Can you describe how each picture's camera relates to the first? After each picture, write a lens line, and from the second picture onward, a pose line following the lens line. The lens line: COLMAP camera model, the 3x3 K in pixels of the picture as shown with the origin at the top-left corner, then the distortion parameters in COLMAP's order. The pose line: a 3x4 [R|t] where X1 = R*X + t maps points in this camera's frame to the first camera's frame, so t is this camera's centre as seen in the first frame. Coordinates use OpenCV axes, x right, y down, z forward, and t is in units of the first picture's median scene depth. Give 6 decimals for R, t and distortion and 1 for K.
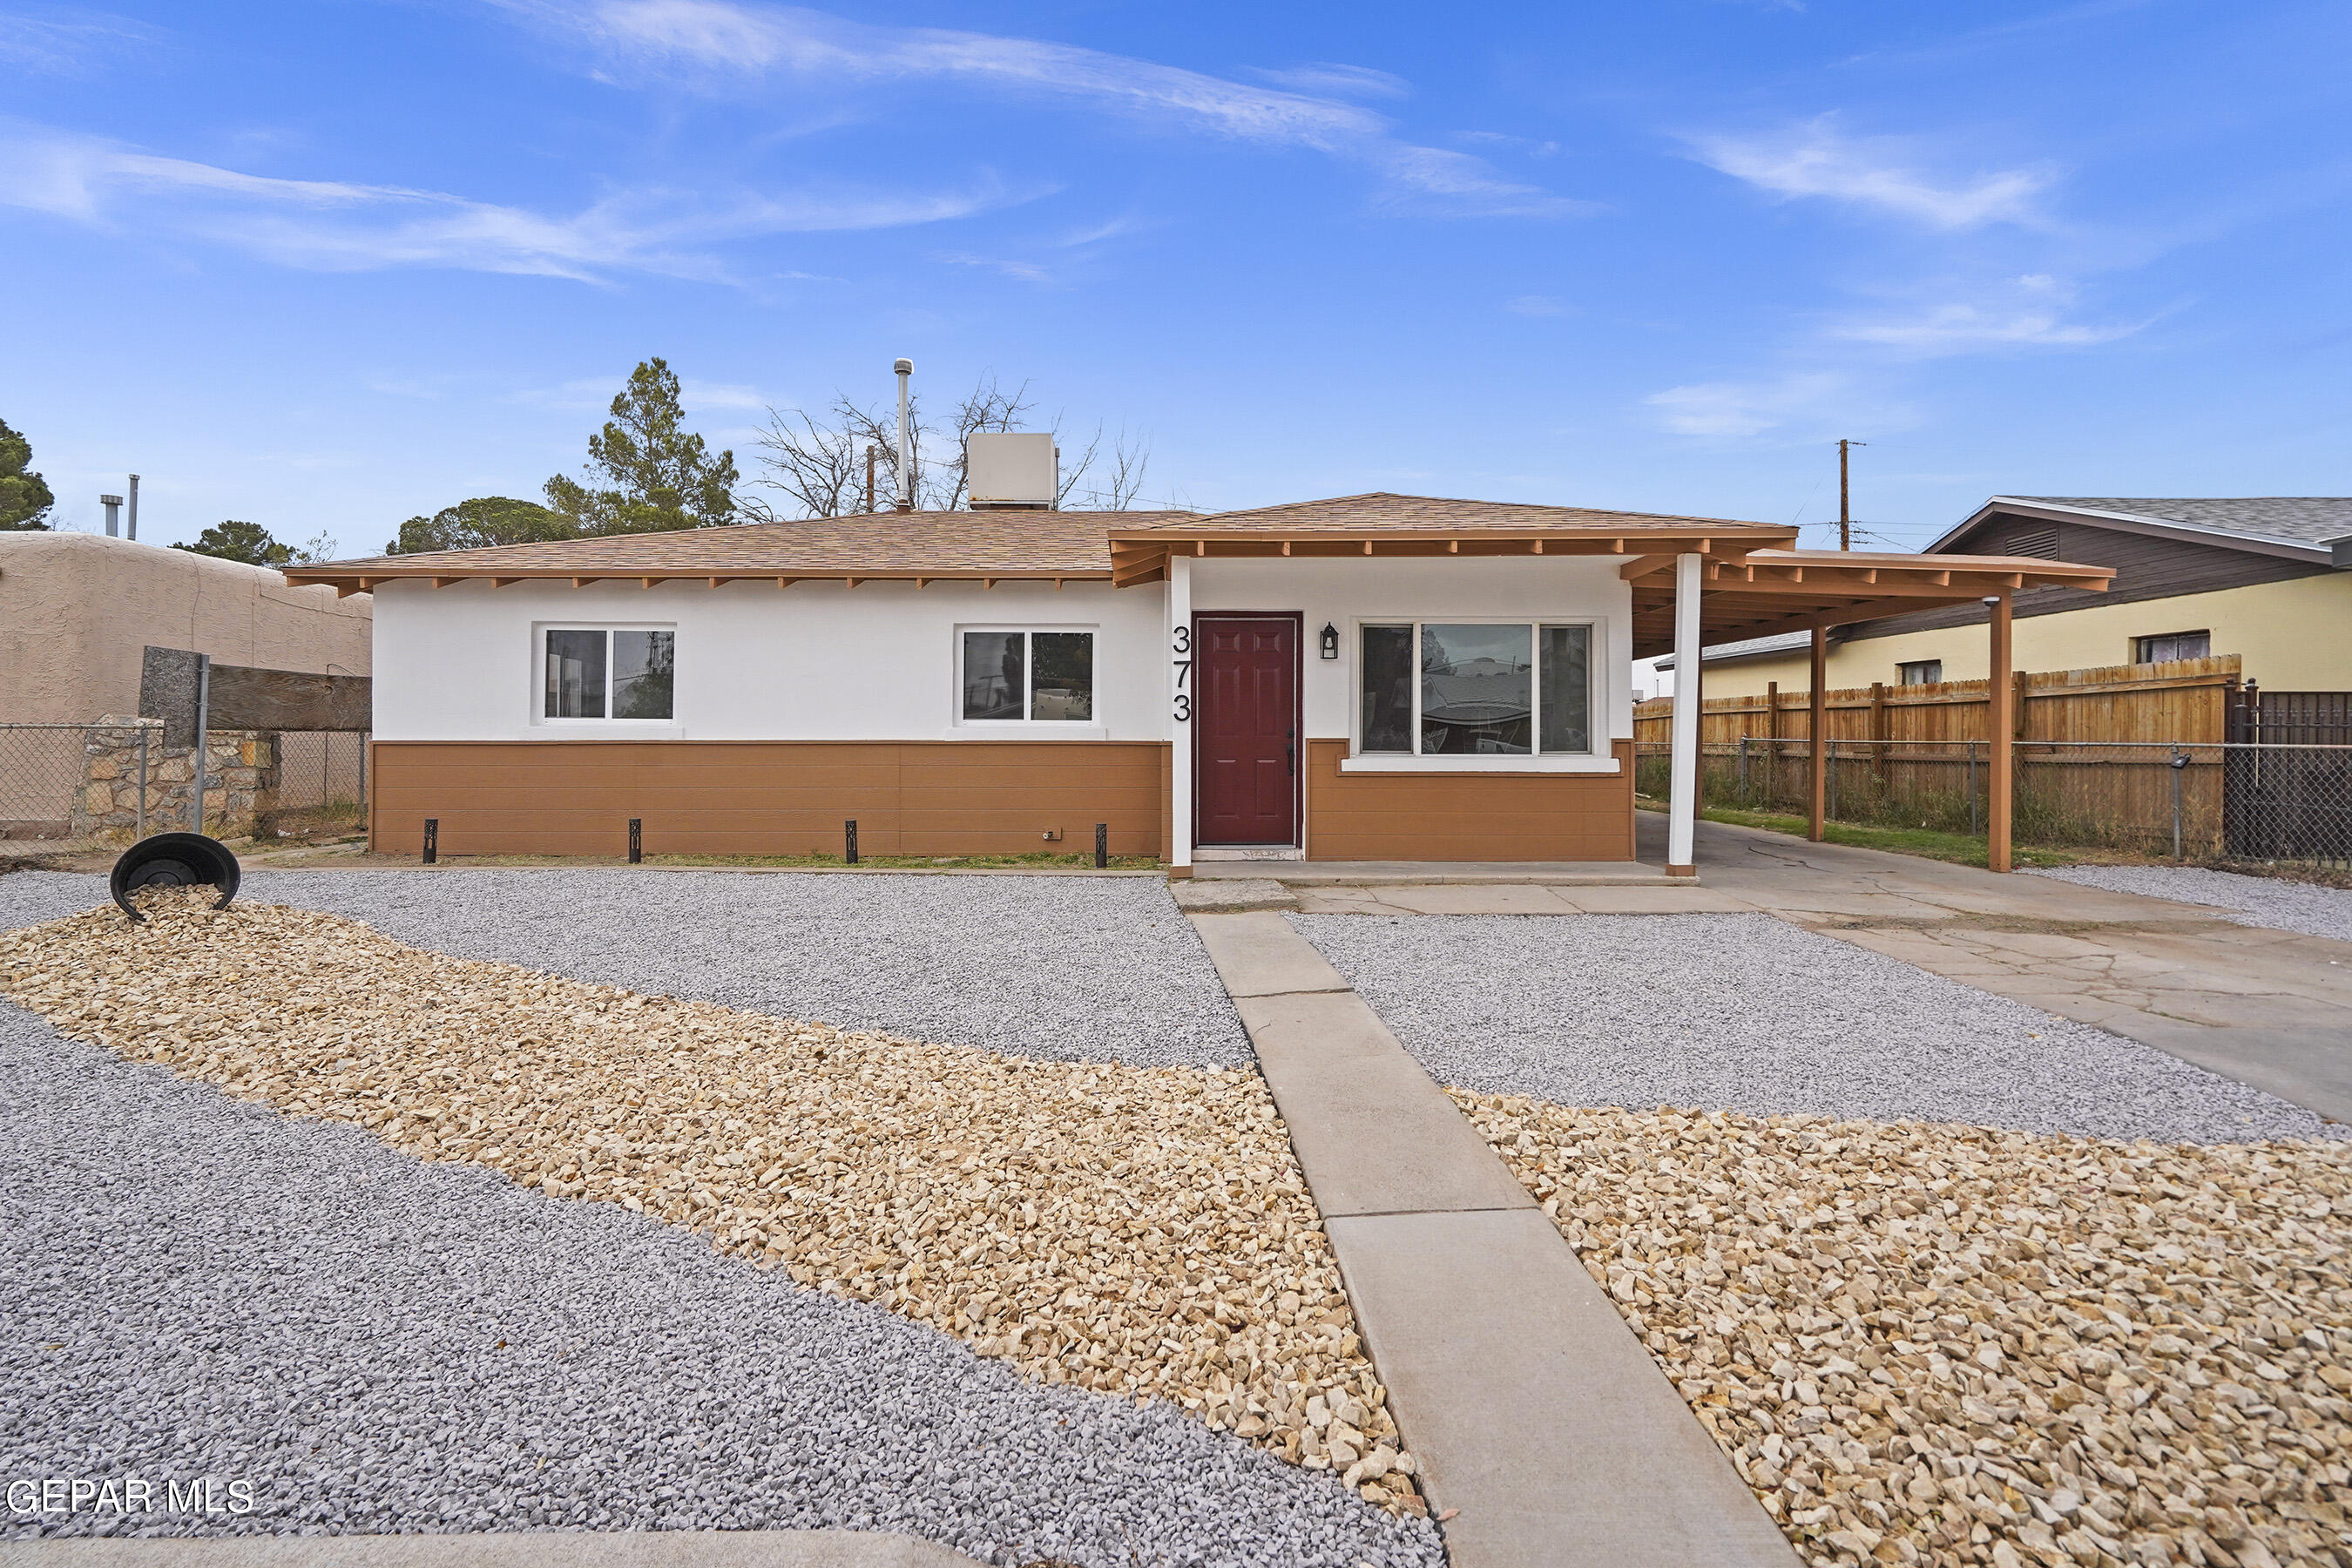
lens RADIAL K [[1079.2, 0, 1176.7], [0, 1079.2, 762.1], [0, 0, 1]] dist [0.000292, -0.000572]
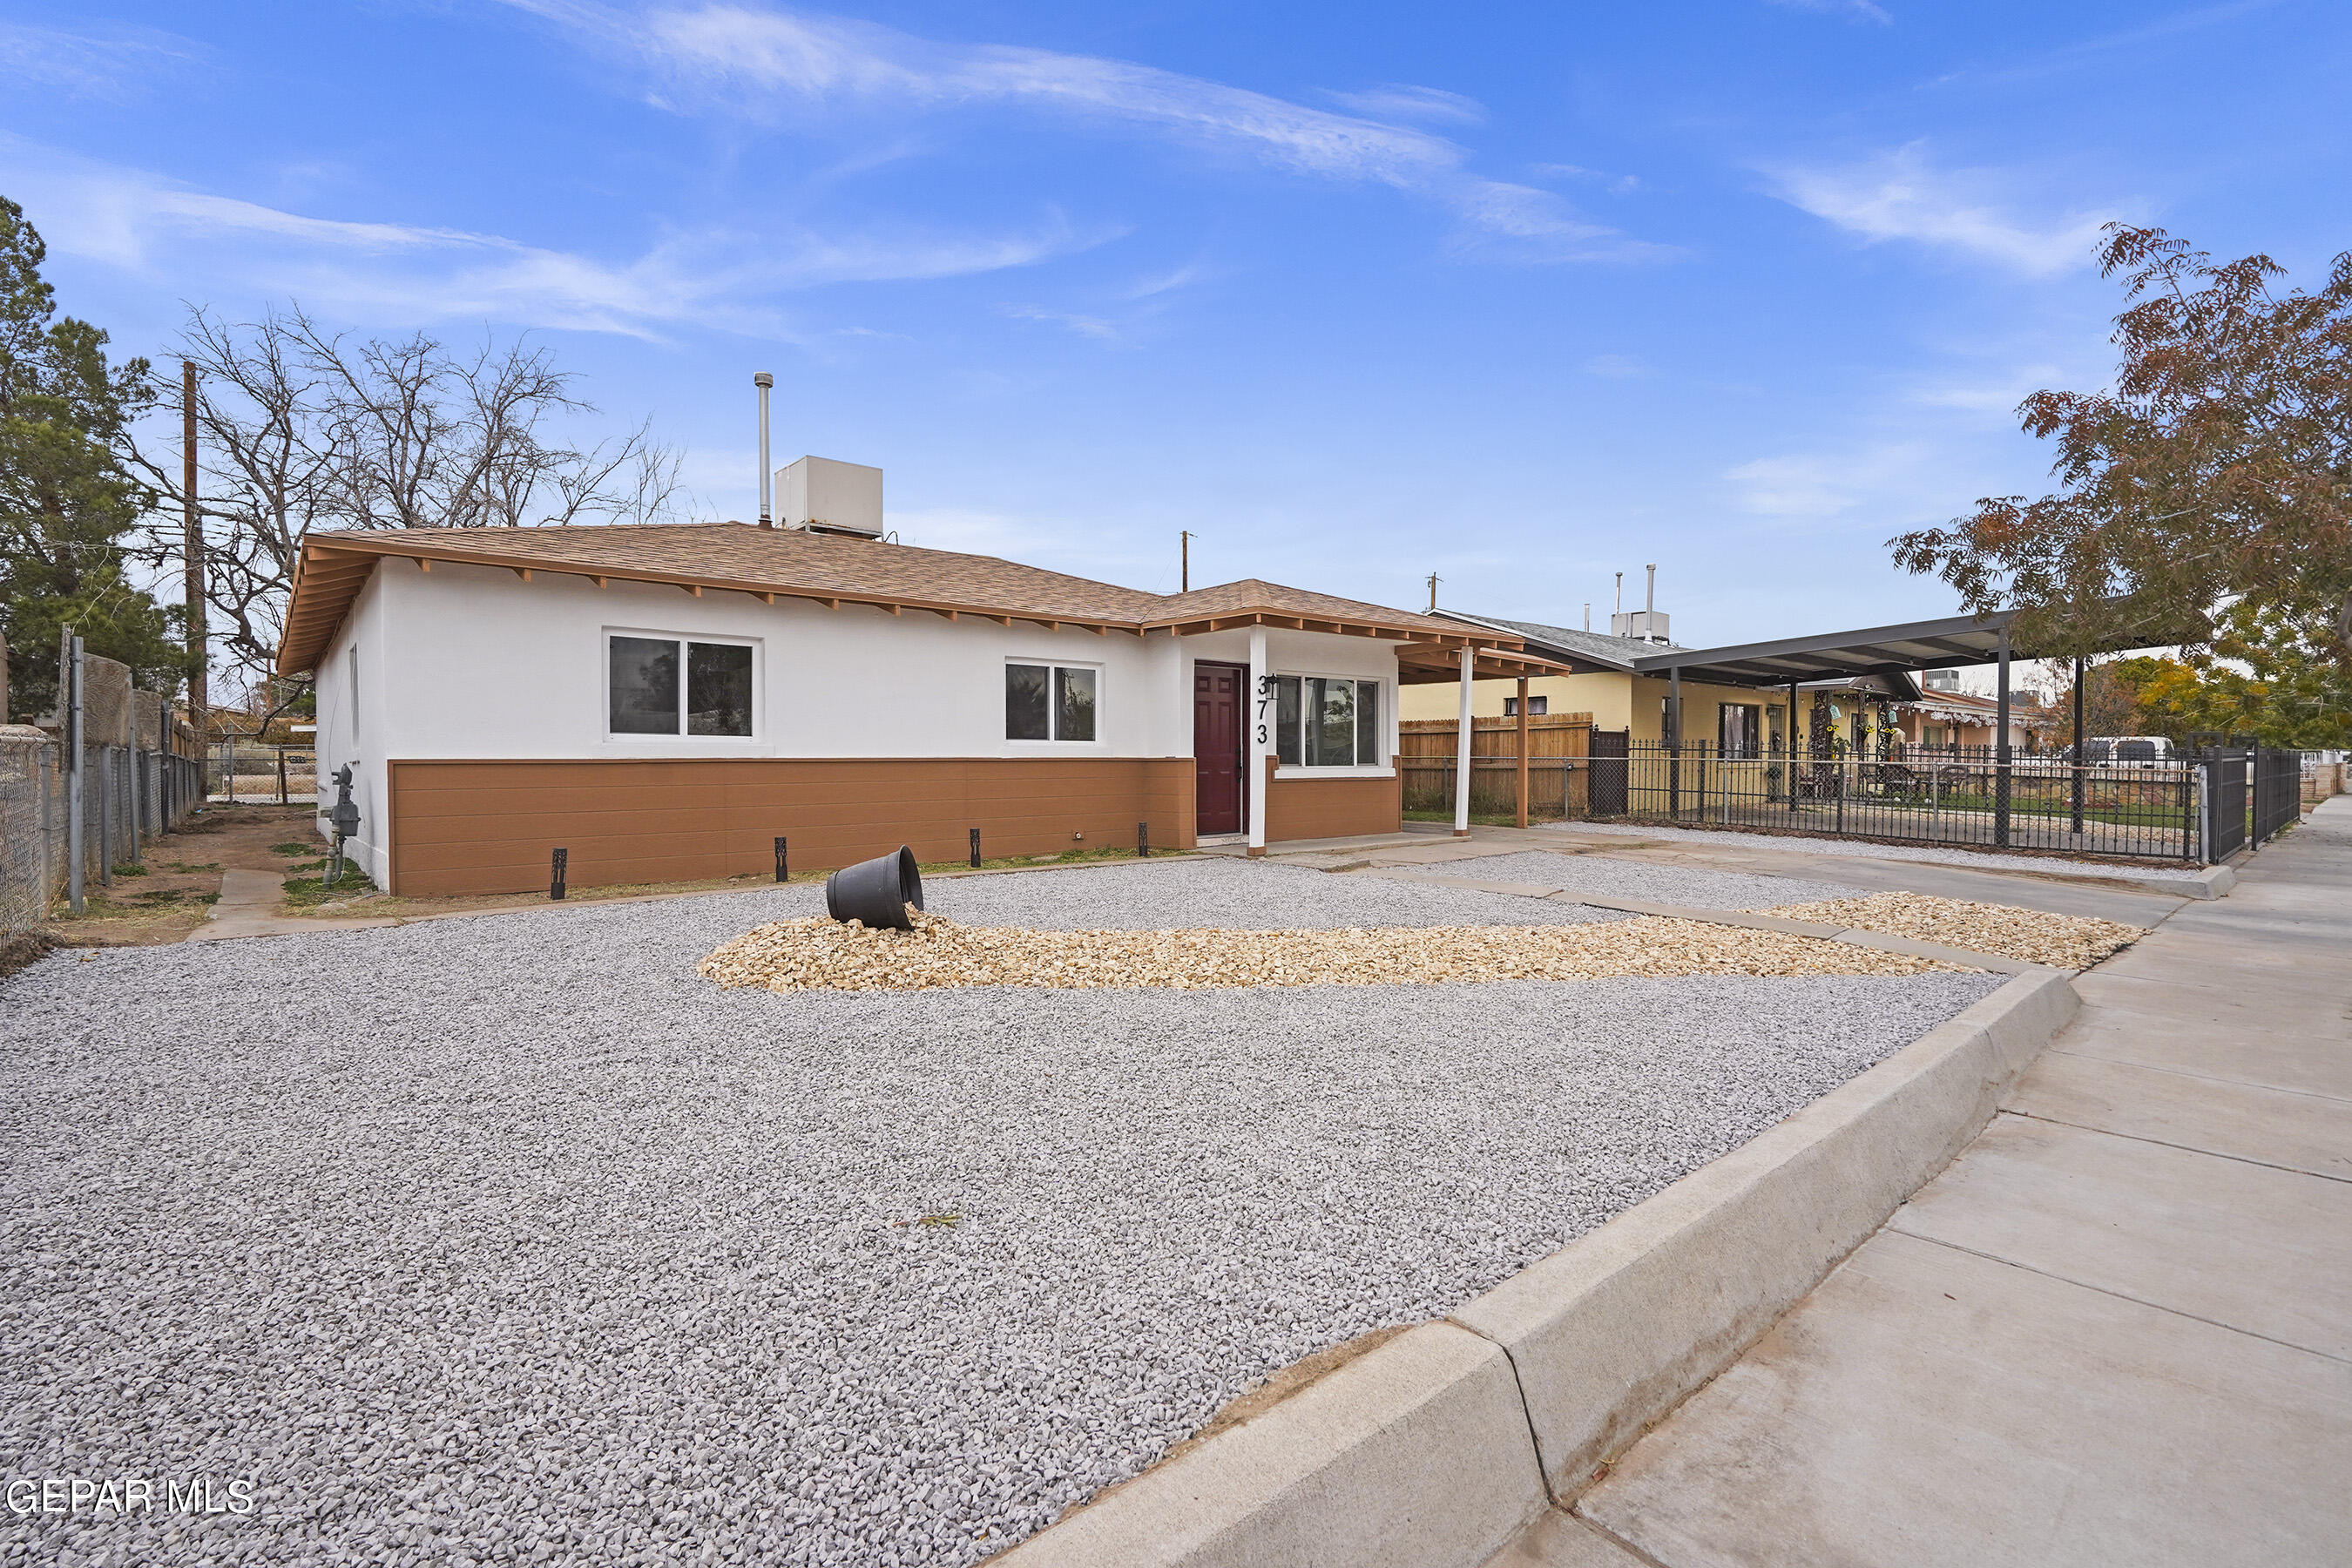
lens RADIAL K [[1079.2, 0, 1178.1], [0, 1079.2, 767.0], [0, 0, 1]] dist [0.000292, -0.000572]
pose [[0.751689, -0.007509, 0.659475, -0.842821], [0.012827, 0.999912, -0.003236, -0.003646], [-0.659393, 0.010892, 0.751720, 0.013712]]
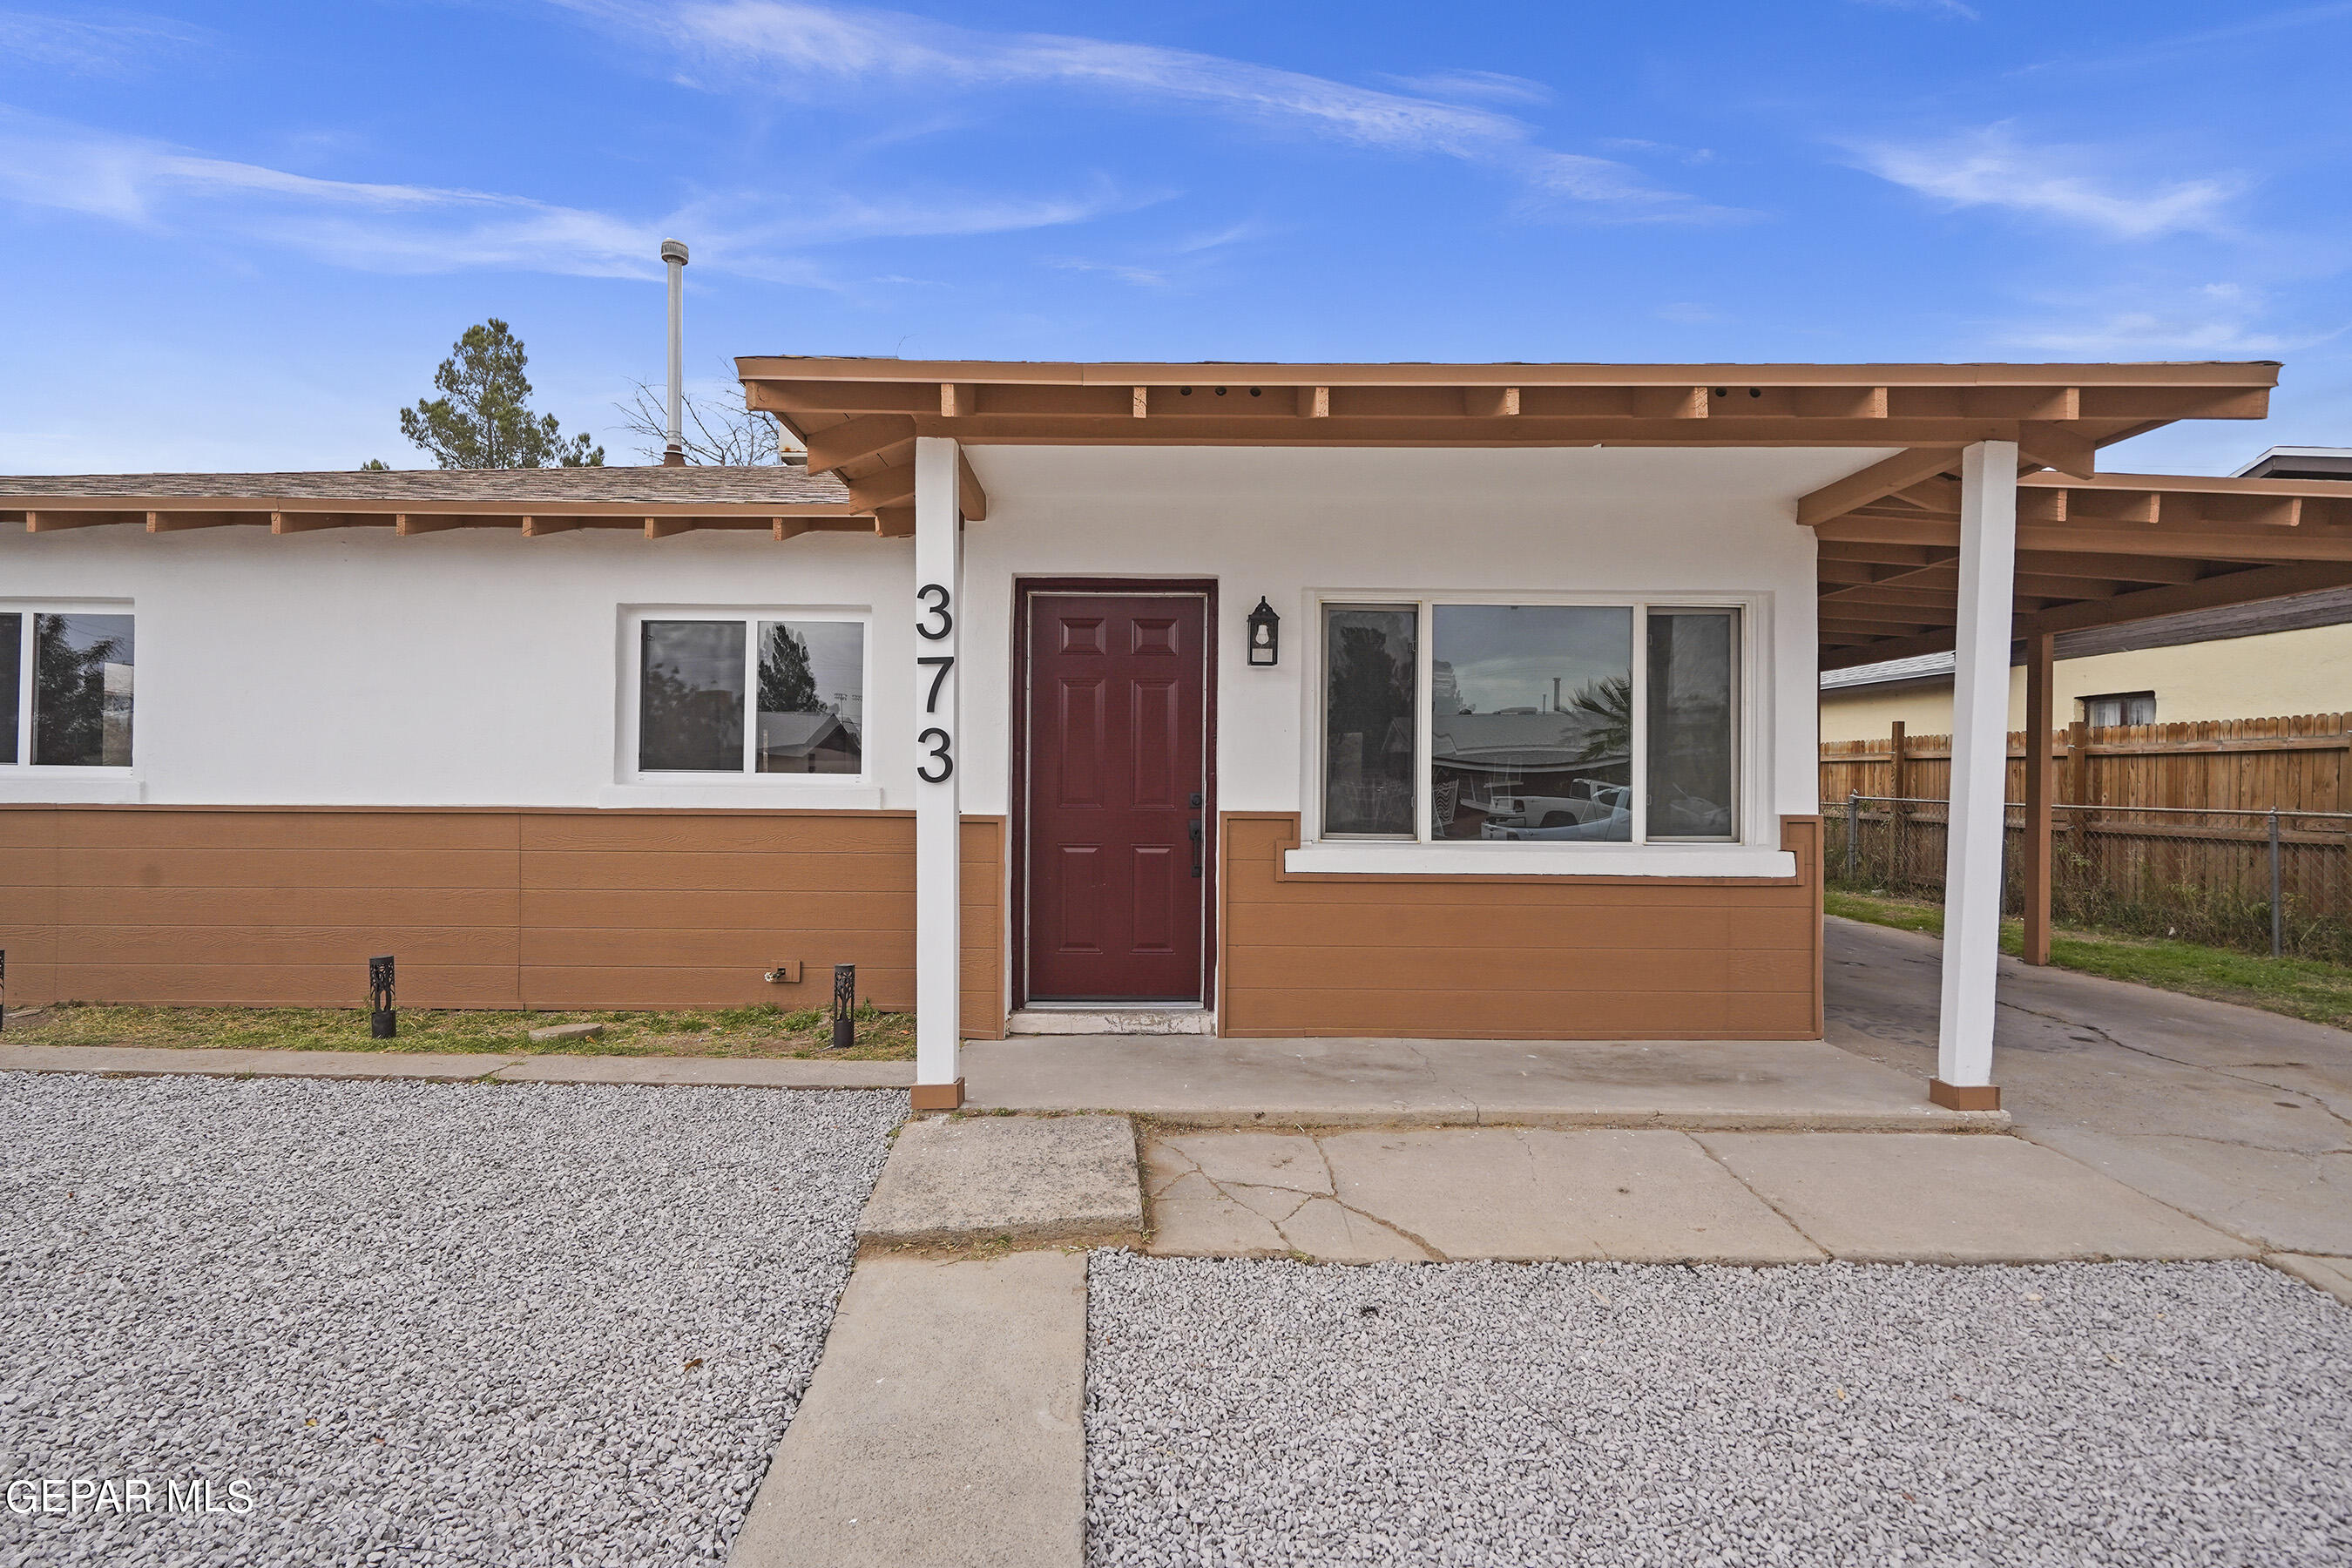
lens RADIAL K [[1079.2, 0, 1180.8], [0, 1079.2, 786.3], [0, 0, 1]] dist [0.000292, -0.000572]
pose [[0.999975, 0.006645, 0.002219, 0.094284], [-0.006611, 0.999863, -0.015191, -0.024979], [-0.002320, 0.015176, 0.999882, 0.435870]]
